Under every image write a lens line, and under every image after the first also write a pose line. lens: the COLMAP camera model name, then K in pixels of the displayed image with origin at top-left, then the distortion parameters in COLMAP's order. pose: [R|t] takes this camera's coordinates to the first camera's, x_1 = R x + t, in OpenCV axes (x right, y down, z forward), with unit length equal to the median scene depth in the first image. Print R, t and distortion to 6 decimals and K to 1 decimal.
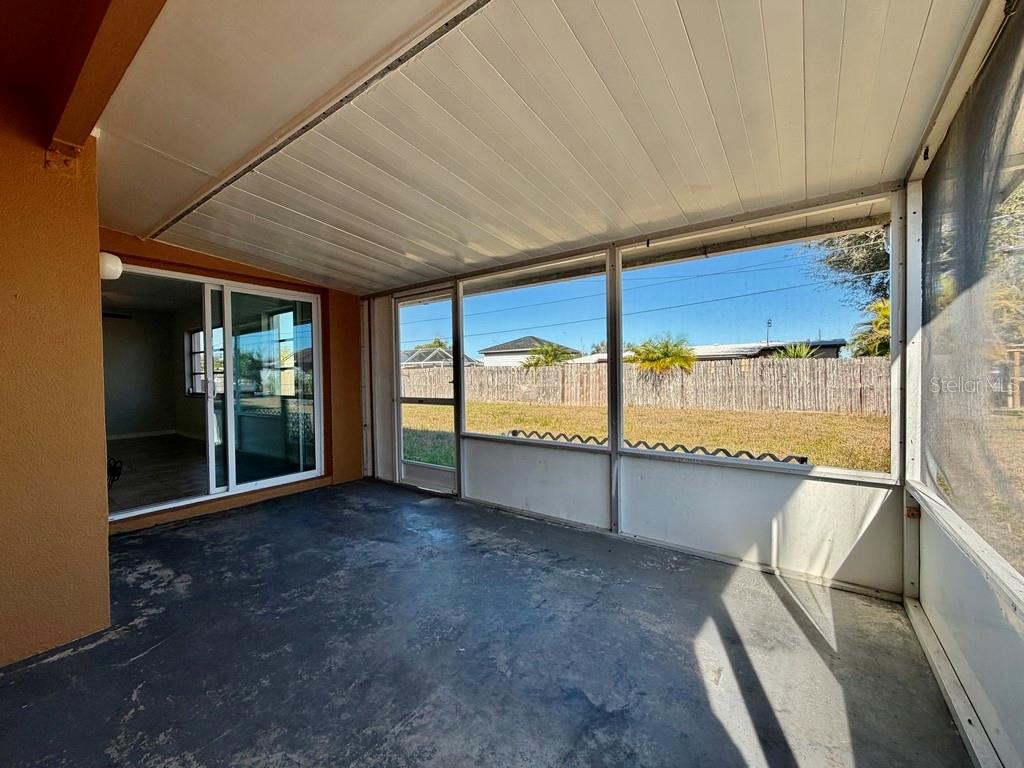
lens RADIAL K [[408.4, 0, 509.5], [0, 408.4, 383.0], [0, 0, 1]] dist [-0.000601, -0.000210]
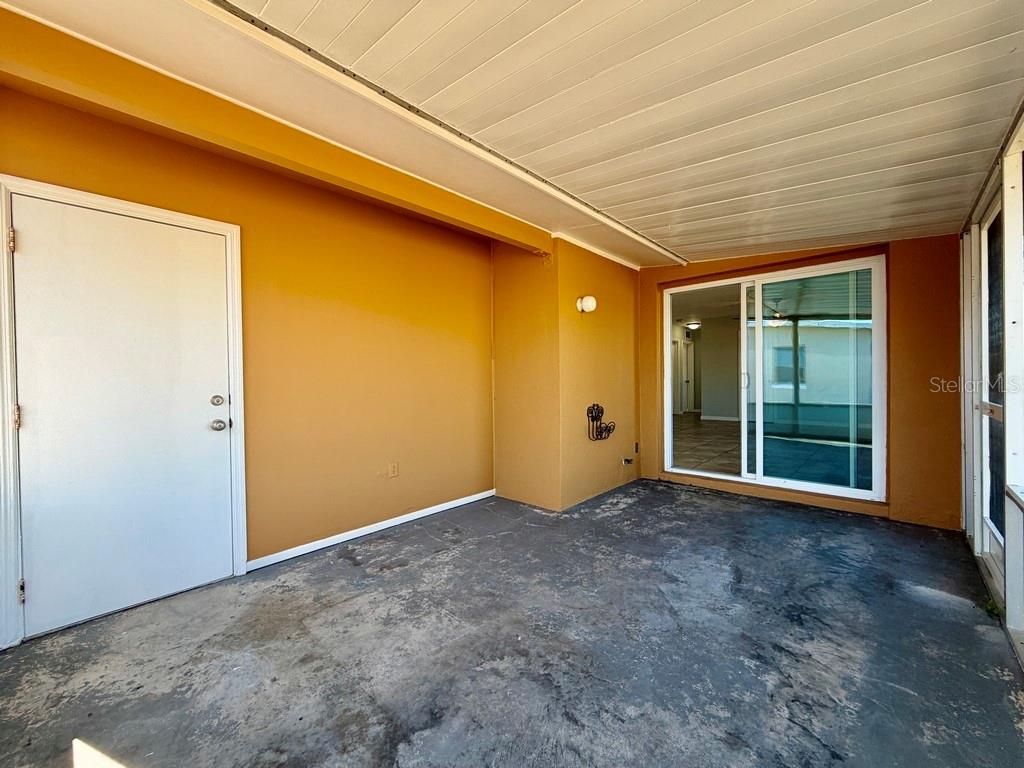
lens RADIAL K [[408.4, 0, 509.5], [0, 408.4, 383.0], [0, 0, 1]] dist [-0.000601, -0.000210]
pose [[-0.119172, 0.024401, -0.992574, 0.557803], [-0.003966, 0.999678, 0.025052, -0.003774], [0.992866, 0.006922, -0.119037, 0.693328]]
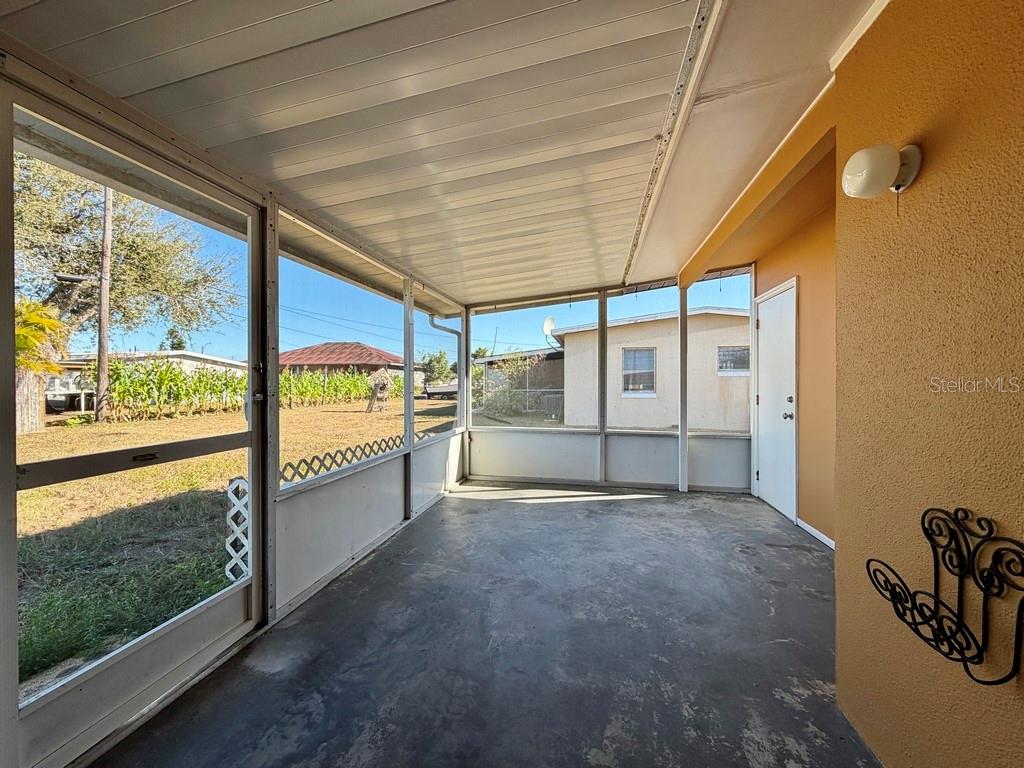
lens RADIAL K [[408.4, 0, 509.5], [0, 408.4, 383.0], [0, 0, 1]] dist [-0.000601, -0.000210]
pose [[-0.414981, 0.009672, 0.909779, -1.003239], [0.025522, 0.999674, 0.001014, -0.017823], [-0.909472, 0.023640, -0.415092, 1.308917]]
